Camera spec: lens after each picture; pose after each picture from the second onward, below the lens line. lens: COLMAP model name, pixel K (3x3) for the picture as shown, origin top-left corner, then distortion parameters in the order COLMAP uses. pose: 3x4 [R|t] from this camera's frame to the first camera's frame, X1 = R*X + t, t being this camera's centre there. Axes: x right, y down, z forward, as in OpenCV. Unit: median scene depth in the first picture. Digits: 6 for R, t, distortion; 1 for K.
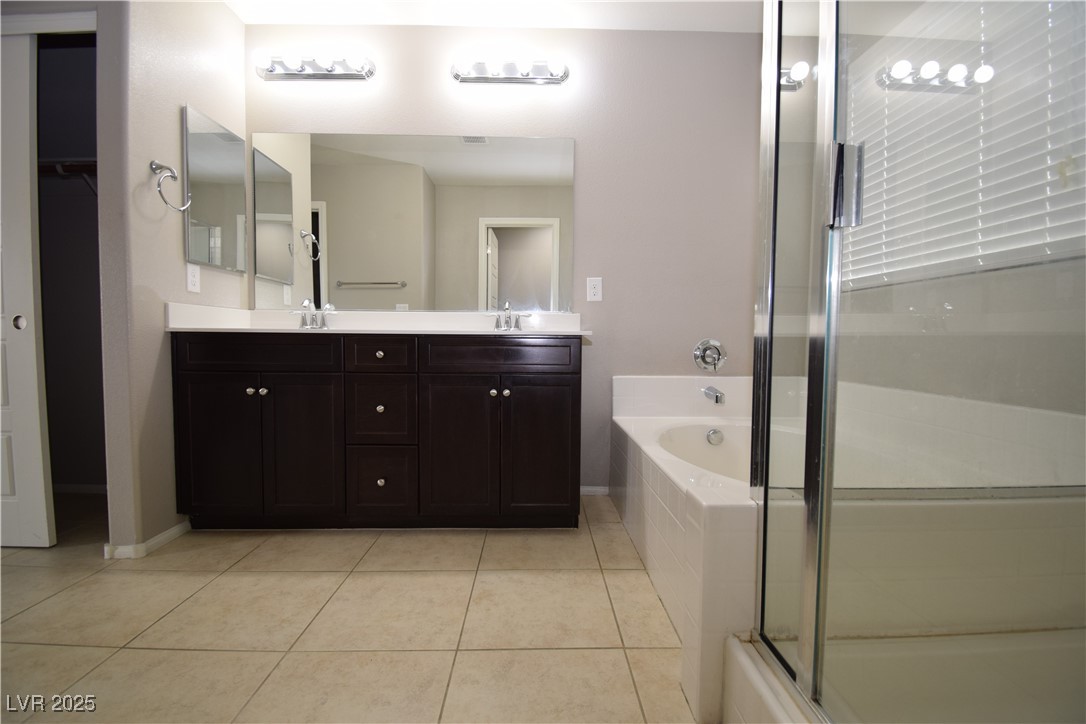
lens RADIAL K [[478.3, 0, 546.1], [0, 478.3, 361.9], [0, 0, 1]] dist [0.015232, -0.022914]
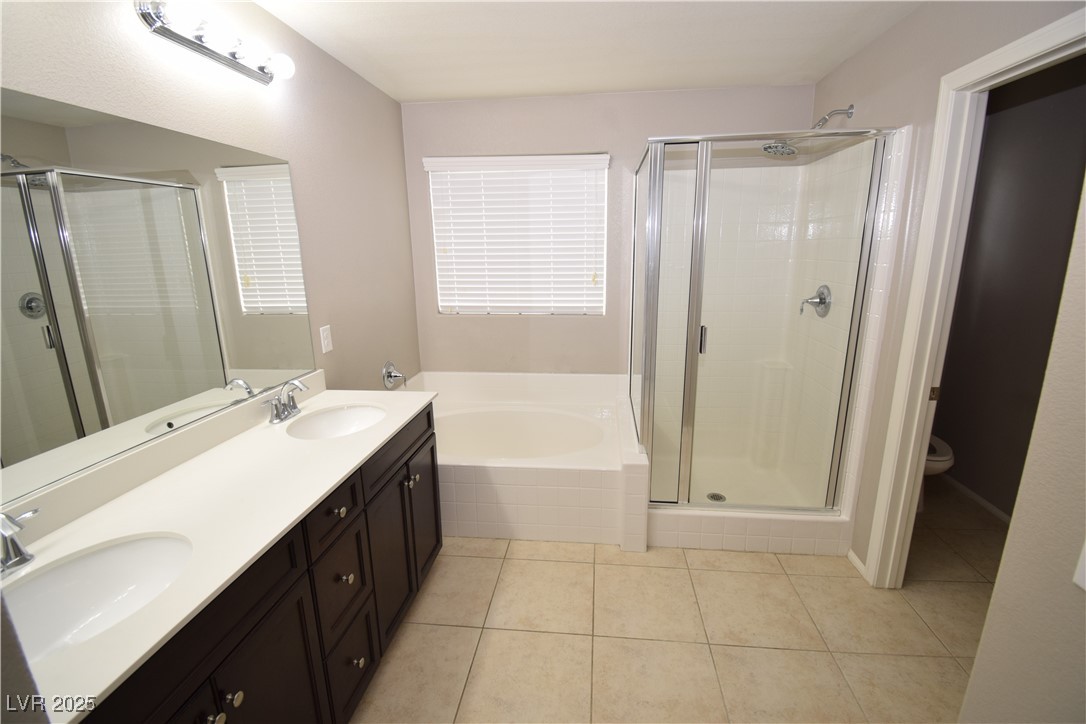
lens RADIAL K [[478.3, 0, 546.1], [0, 478.3, 361.9], [0, 0, 1]] dist [0.015232, -0.022914]
pose [[0.135836, -0.238544, 0.961585, -1.100517], [0.064214, 0.970660, 0.231724, -0.445056], [-0.988648, 0.030271, 0.147169, 0.687856]]
